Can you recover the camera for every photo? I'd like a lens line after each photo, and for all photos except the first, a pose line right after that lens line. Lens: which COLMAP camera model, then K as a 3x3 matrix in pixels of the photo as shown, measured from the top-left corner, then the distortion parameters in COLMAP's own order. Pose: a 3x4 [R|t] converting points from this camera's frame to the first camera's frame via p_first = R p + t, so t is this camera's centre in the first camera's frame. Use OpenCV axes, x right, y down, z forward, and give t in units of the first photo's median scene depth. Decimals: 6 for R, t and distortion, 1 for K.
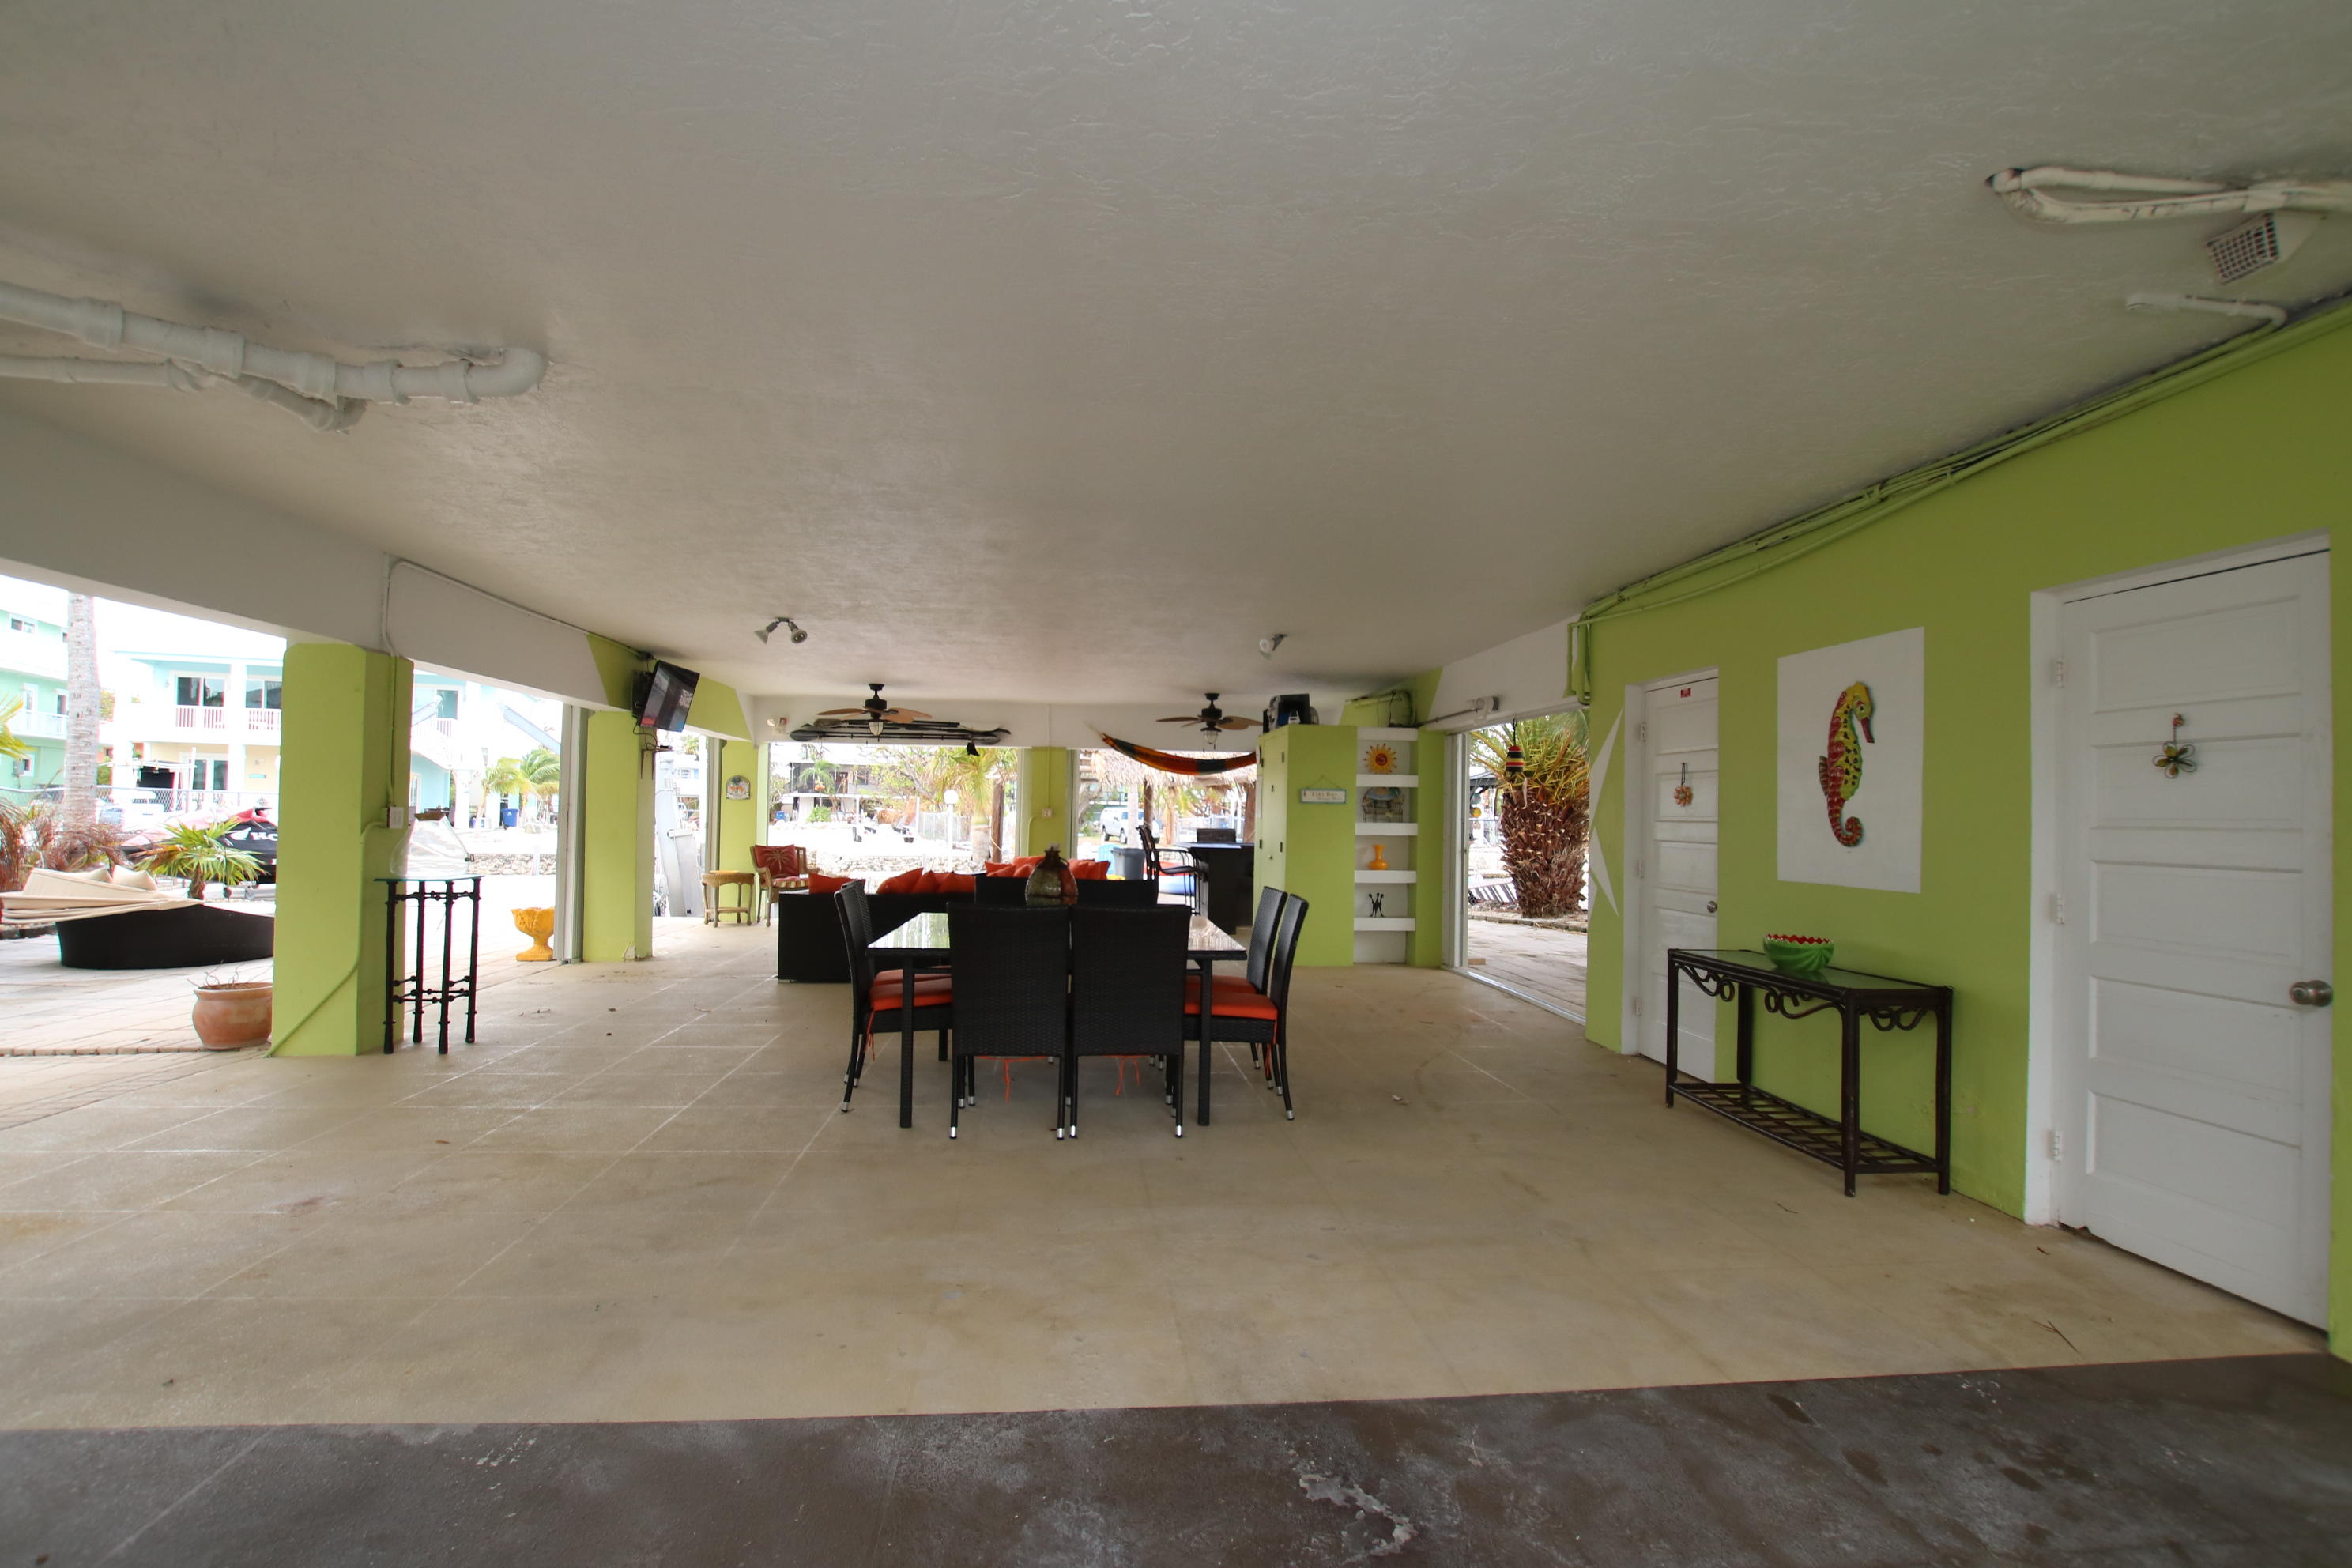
lens RADIAL K [[1097.9, 0, 1175.9], [0, 1097.9, 797.6], [0, 0, 1]] dist [-0.037369, 0.006145]
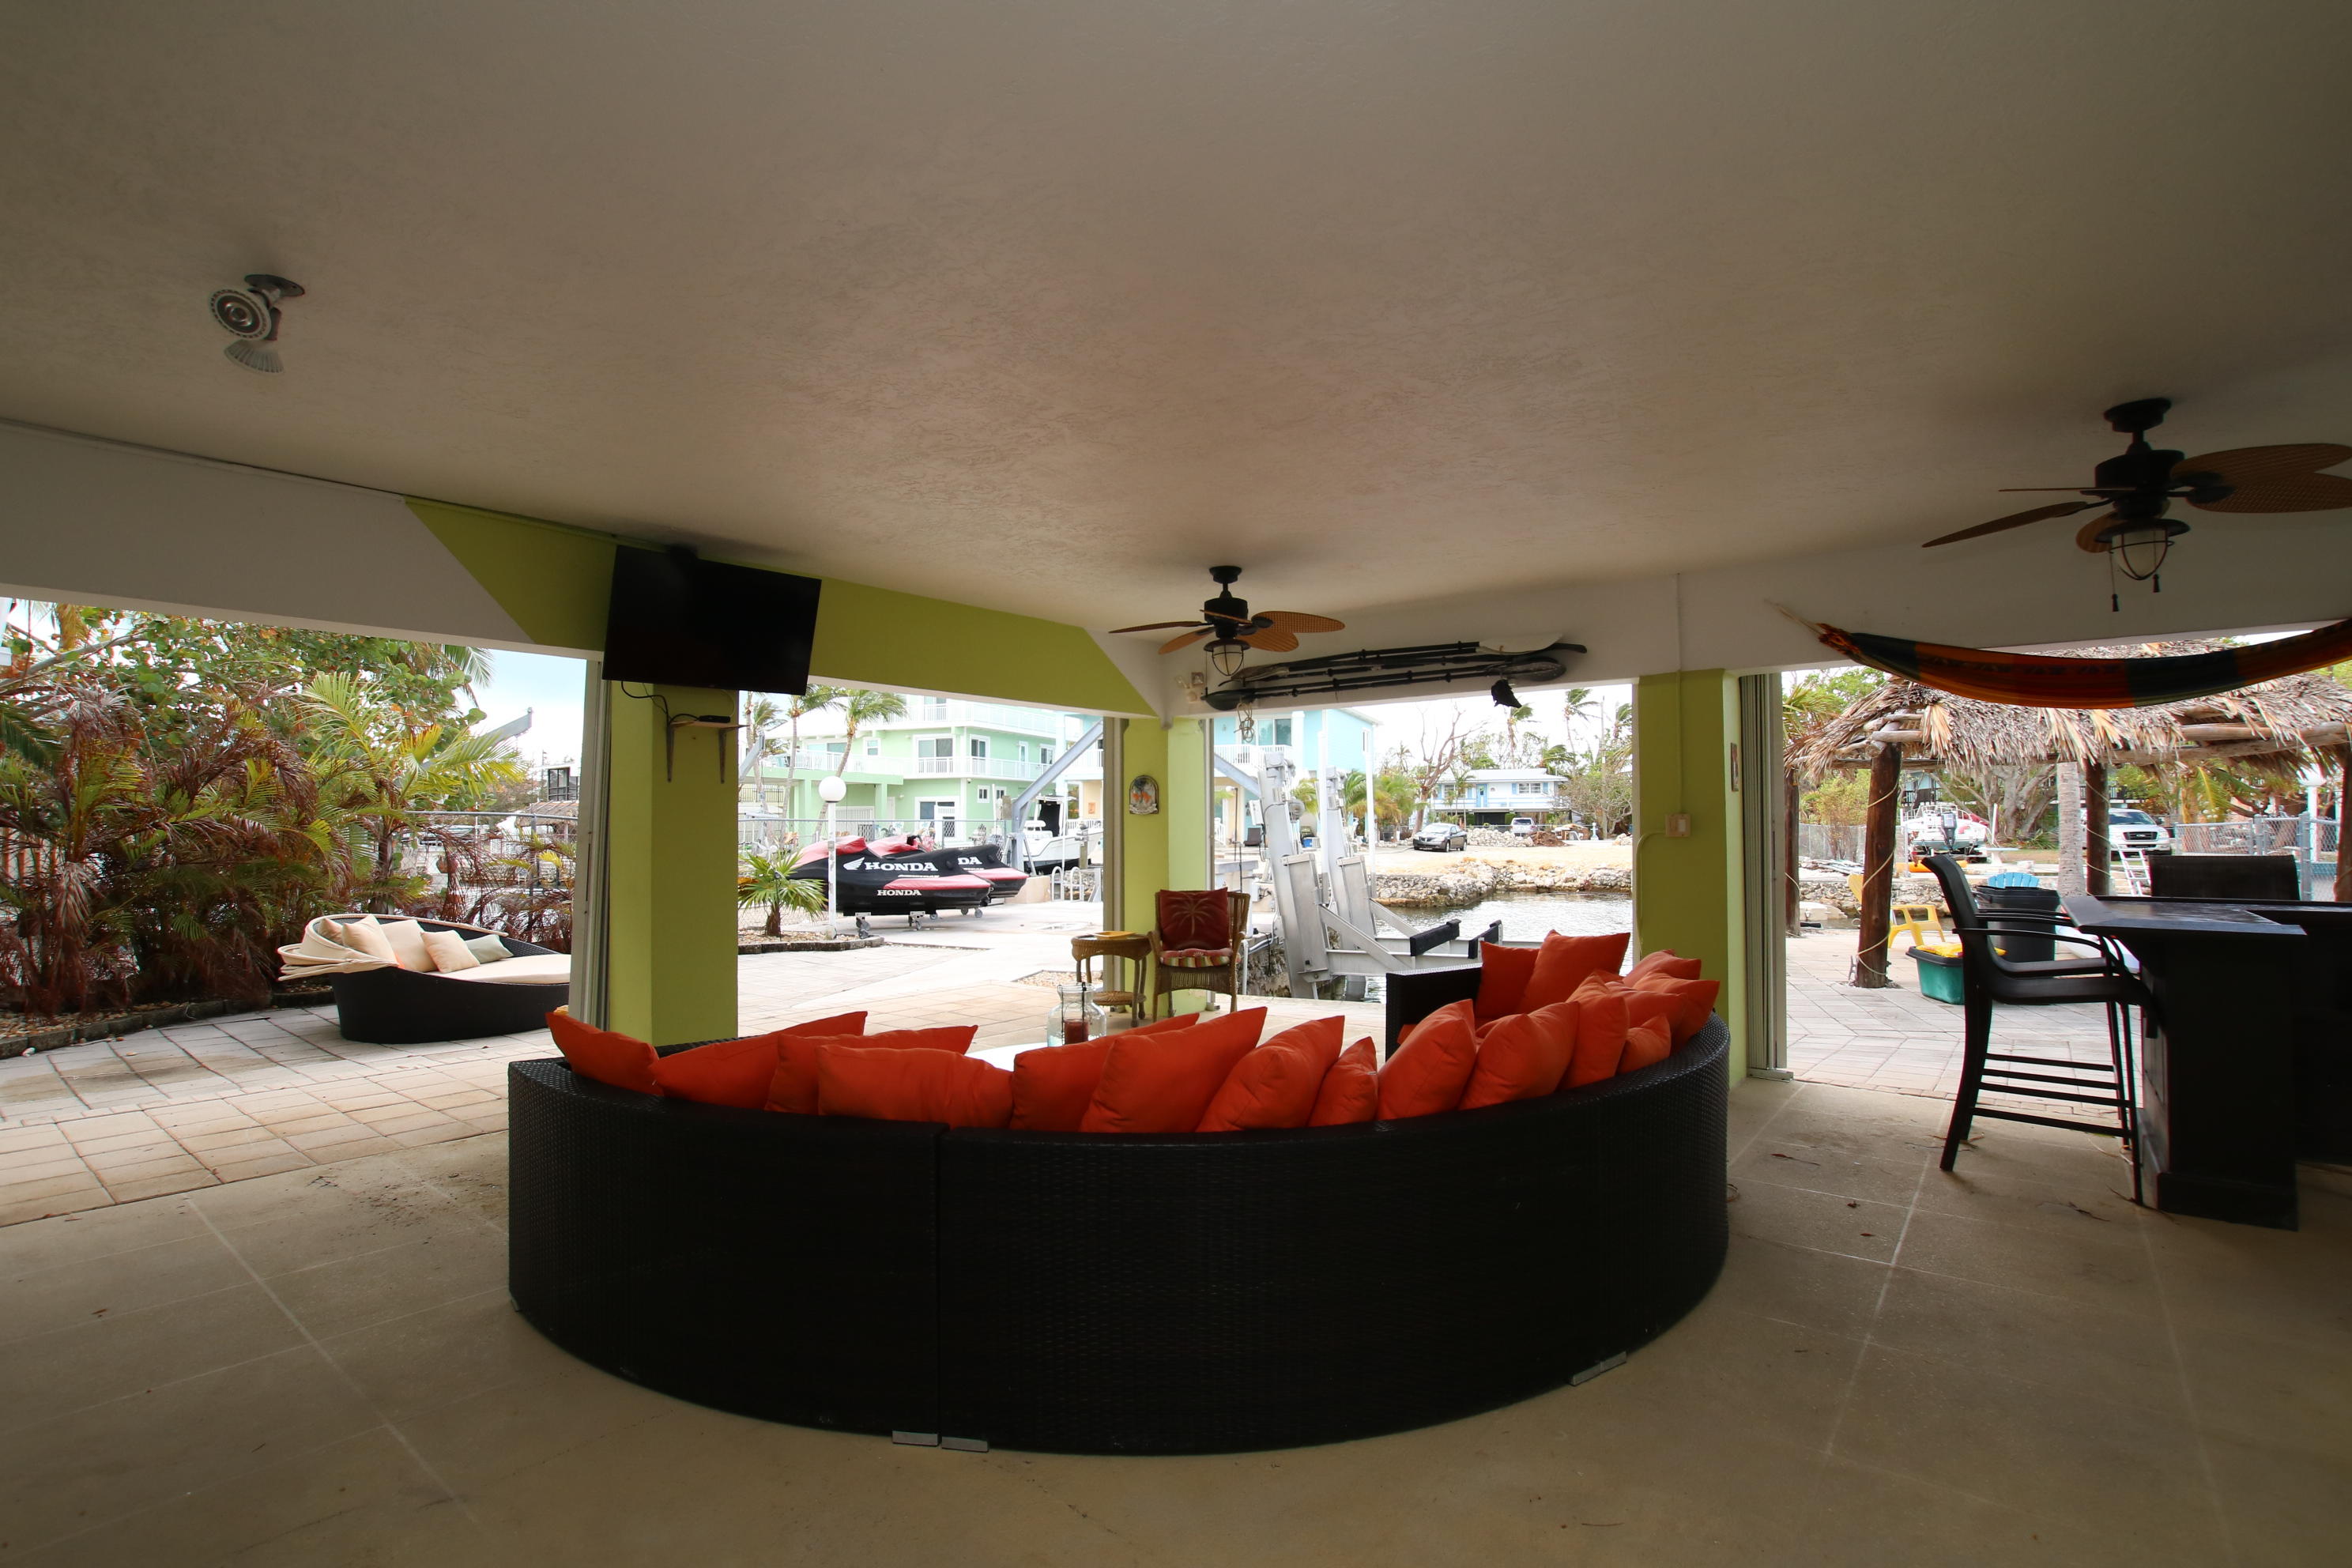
lens RADIAL K [[1097.9, 0, 1175.9], [0, 1097.9, 797.6], [0, 0, 1]] dist [-0.037369, 0.006145]
pose [[0.712395, -0.038223, -0.700737, 0.040977], [0.029857, 0.999262, -0.024153, 0.007574], [0.701144, -0.003716, 0.713010, 0.561417]]
